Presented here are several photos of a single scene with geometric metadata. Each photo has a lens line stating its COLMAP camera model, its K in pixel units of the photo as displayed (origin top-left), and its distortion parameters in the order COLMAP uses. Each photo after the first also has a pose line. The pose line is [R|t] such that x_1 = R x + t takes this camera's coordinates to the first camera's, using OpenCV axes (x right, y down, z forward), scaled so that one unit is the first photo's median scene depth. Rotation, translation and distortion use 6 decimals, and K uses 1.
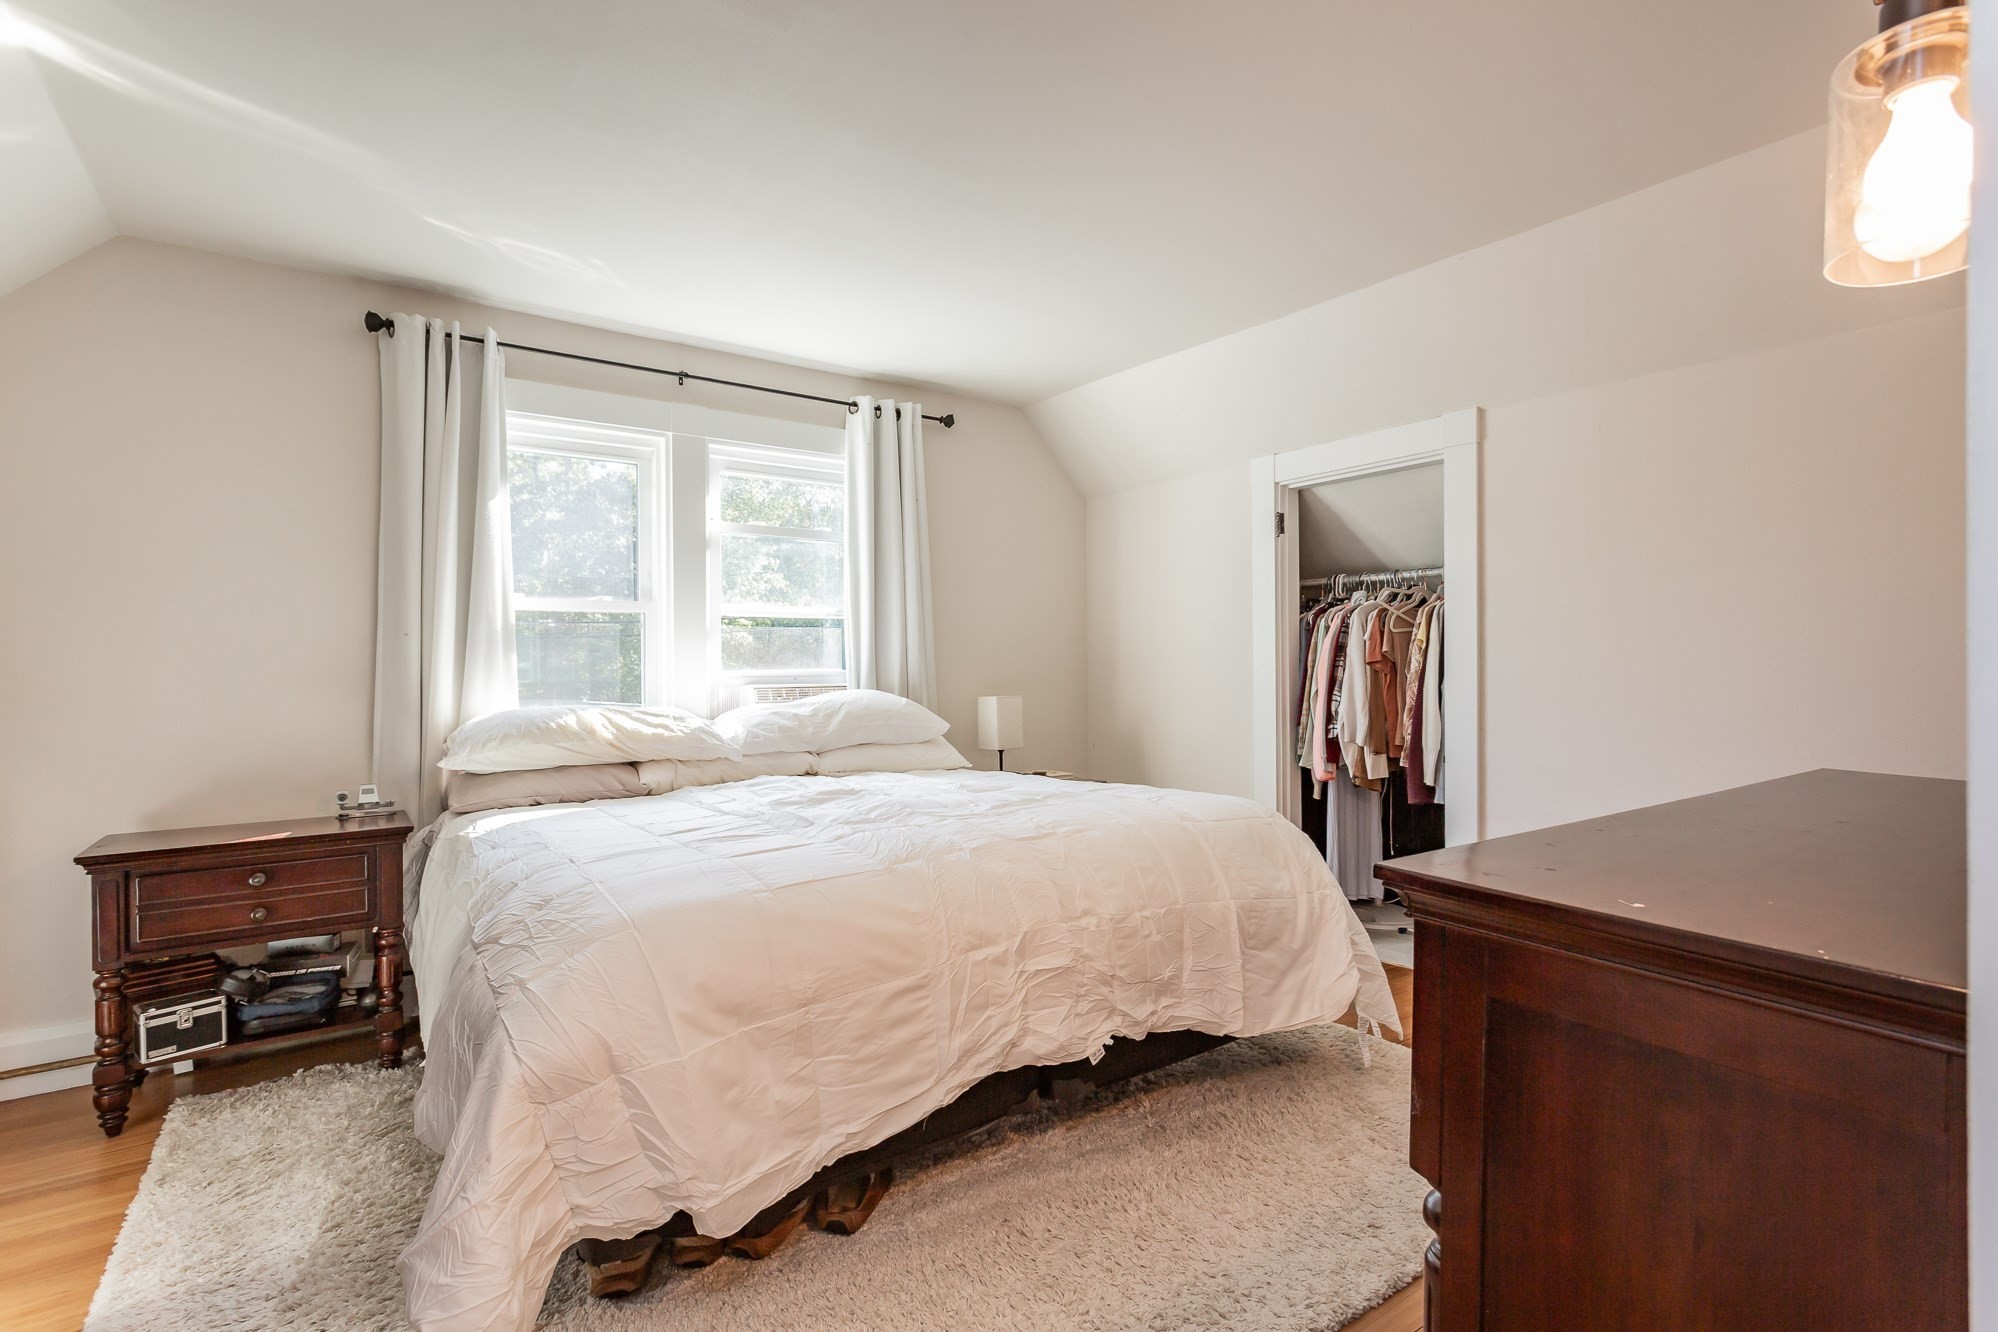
lens RADIAL K [[957.4, 0, 1003.6], [0, 957.4, 678.3], [0, 0, 1]] dist [0.005194, 0.001239]
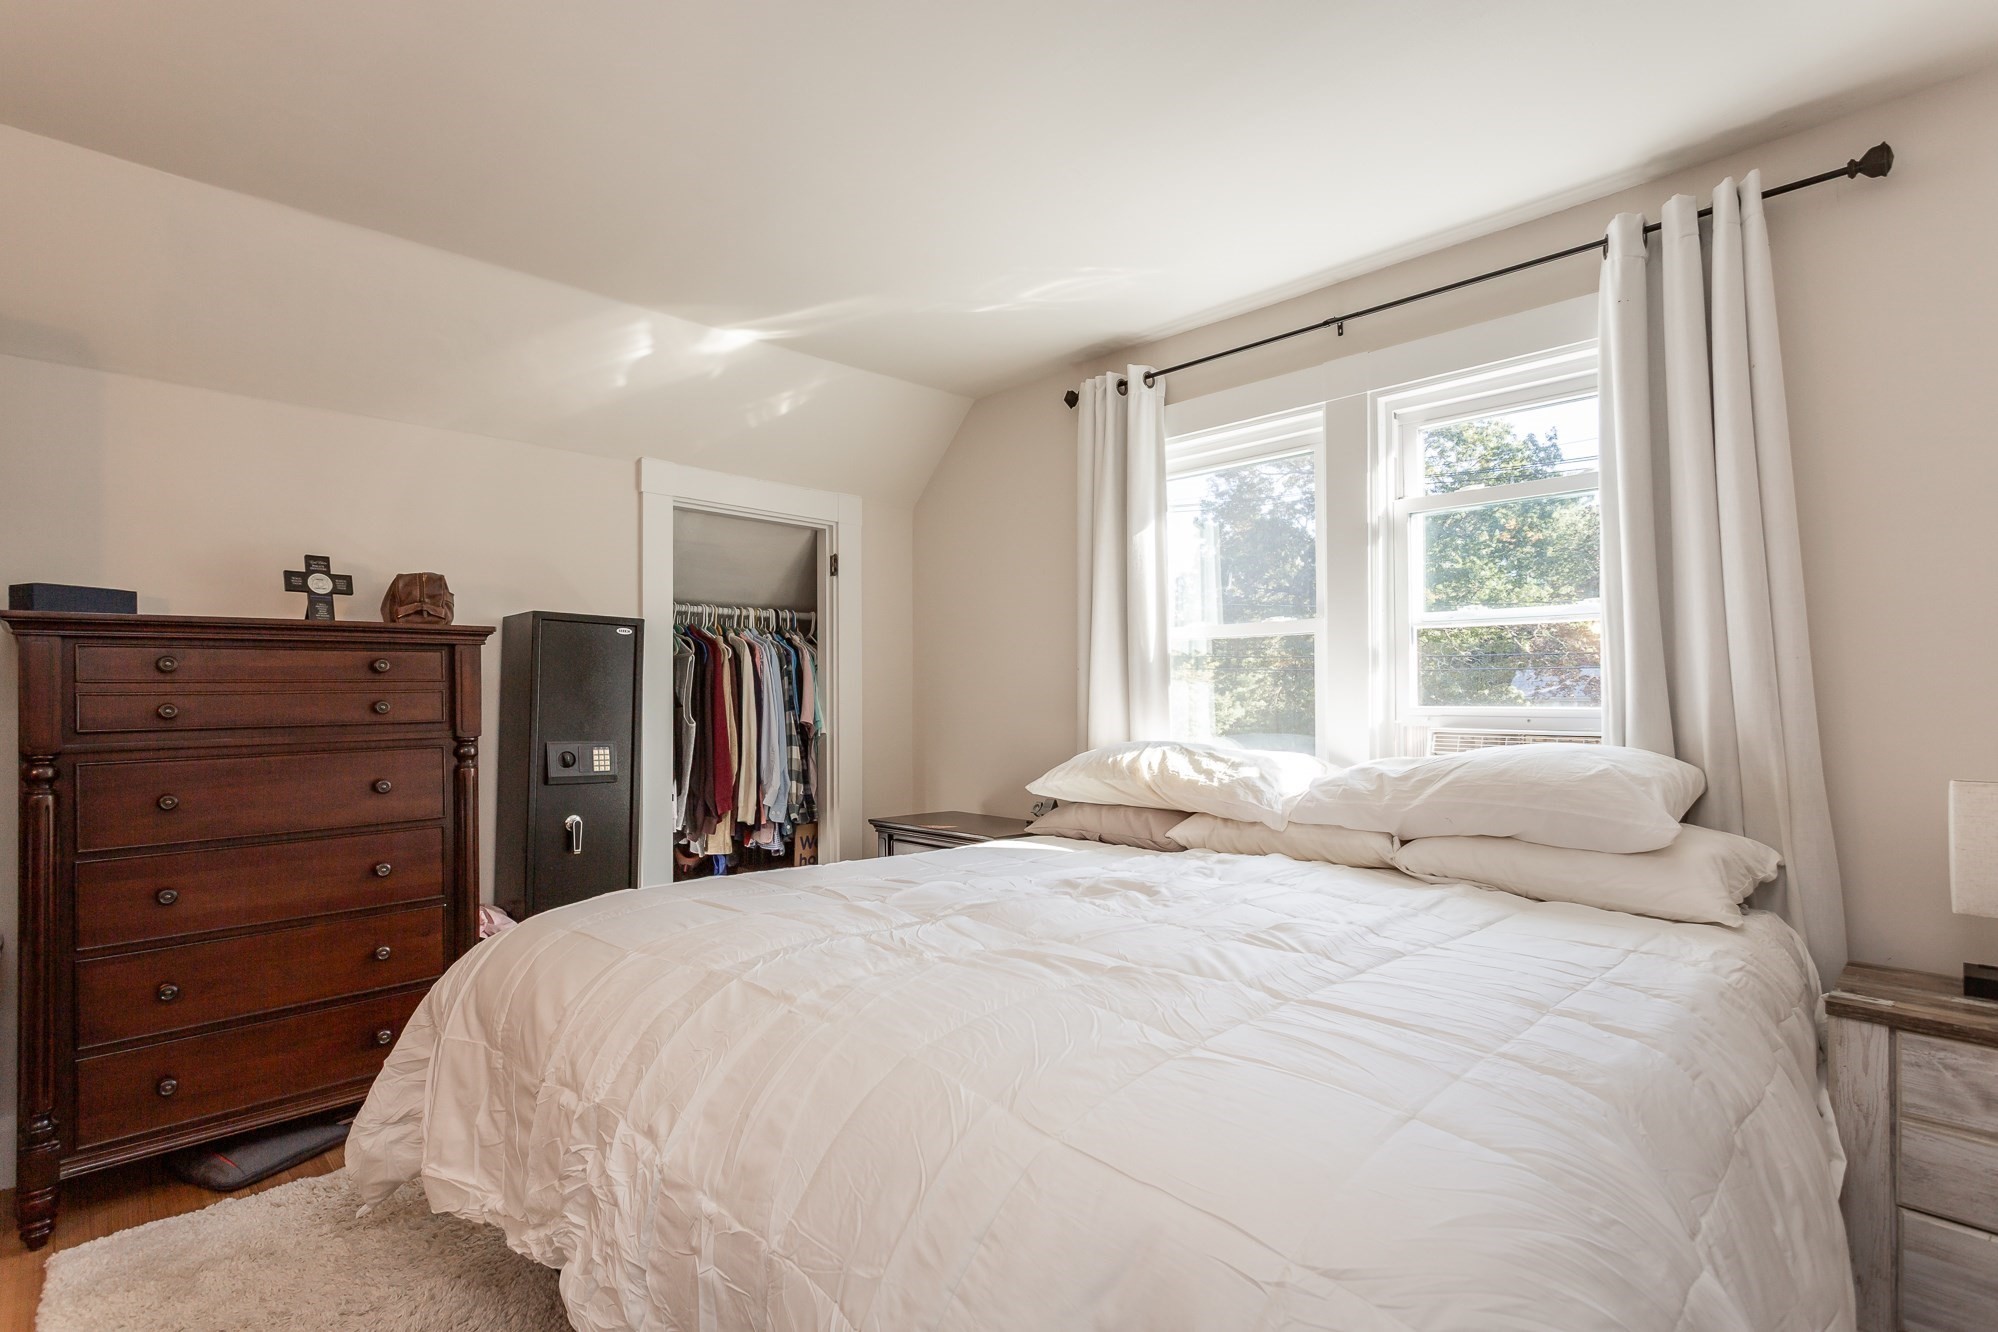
lens RADIAL K [[957.4, 0, 1003.6], [0, 957.4, 678.3], [0, 0, 1]] dist [0.005194, 0.001239]
pose [[0.145982, -0.010922, -0.989227, 0.390695], [-0.015378, 0.999793, -0.013308, -0.016136], [0.989168, 0.017155, 0.145783, 0.633099]]
